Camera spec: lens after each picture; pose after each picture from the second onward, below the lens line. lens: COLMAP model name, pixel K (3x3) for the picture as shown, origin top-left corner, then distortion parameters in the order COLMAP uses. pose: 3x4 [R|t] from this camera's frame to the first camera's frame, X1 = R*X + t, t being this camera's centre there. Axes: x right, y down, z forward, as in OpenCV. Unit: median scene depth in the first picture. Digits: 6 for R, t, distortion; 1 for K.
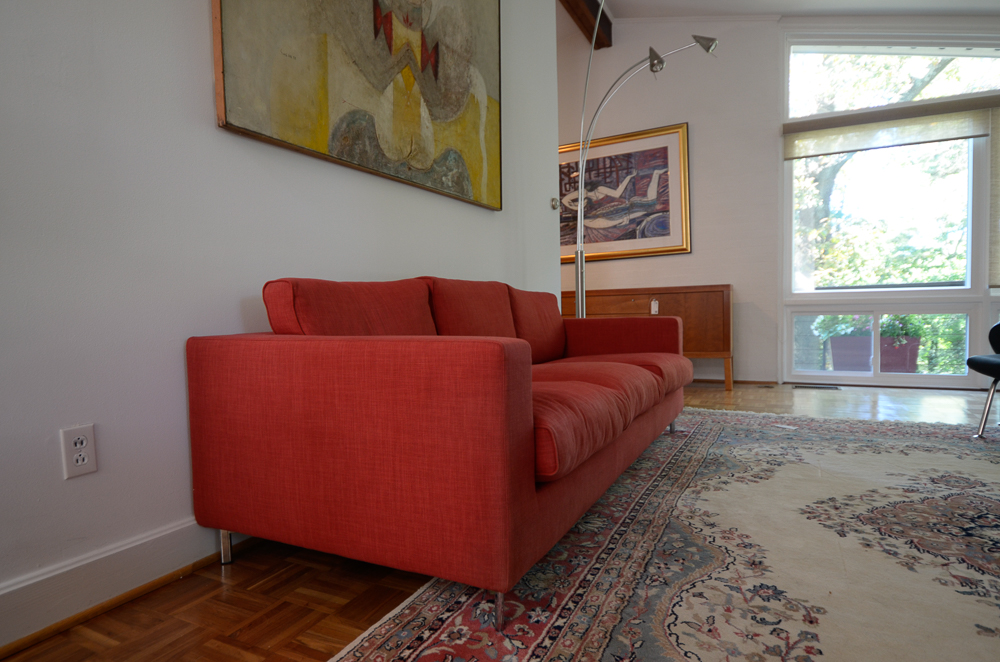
lens RADIAL K [[574.1, 0, 493.5], [0, 574.1, 336.8], [0, 0, 1]] dist [0.008742, -0.003708]
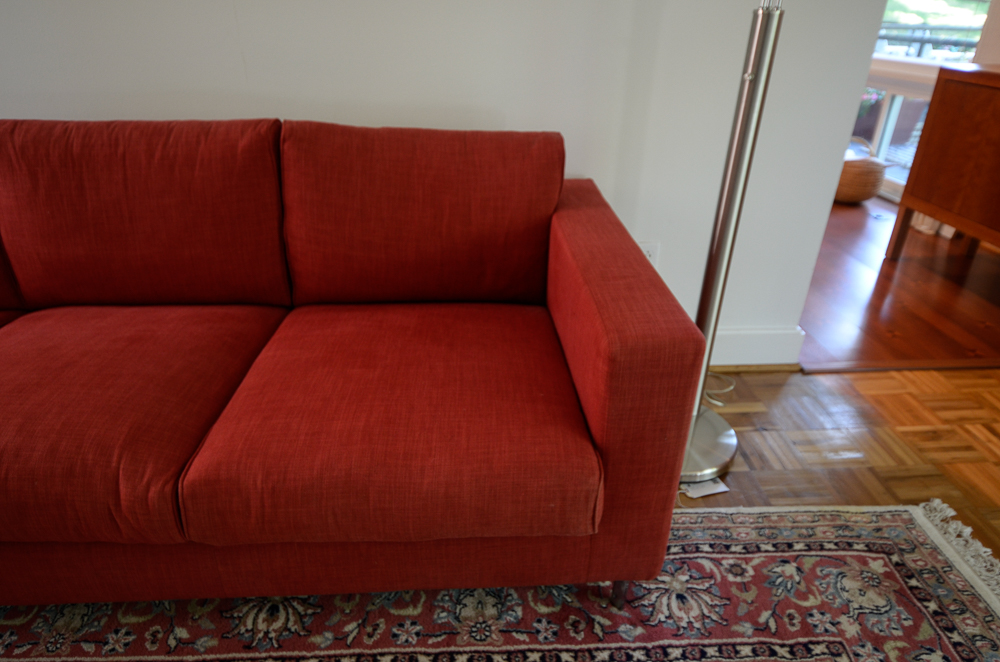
lens RADIAL K [[622.3, 0, 493.9], [0, 622.3, 337.9], [0, 0, 1]] dist [0.004126, -0.001504]
pose [[0.496308, 0.433242, -0.752317, 0.682973], [-0.055458, 0.880630, 0.470548, -0.229088], [0.866373, -0.191815, 0.461090, 1.064780]]
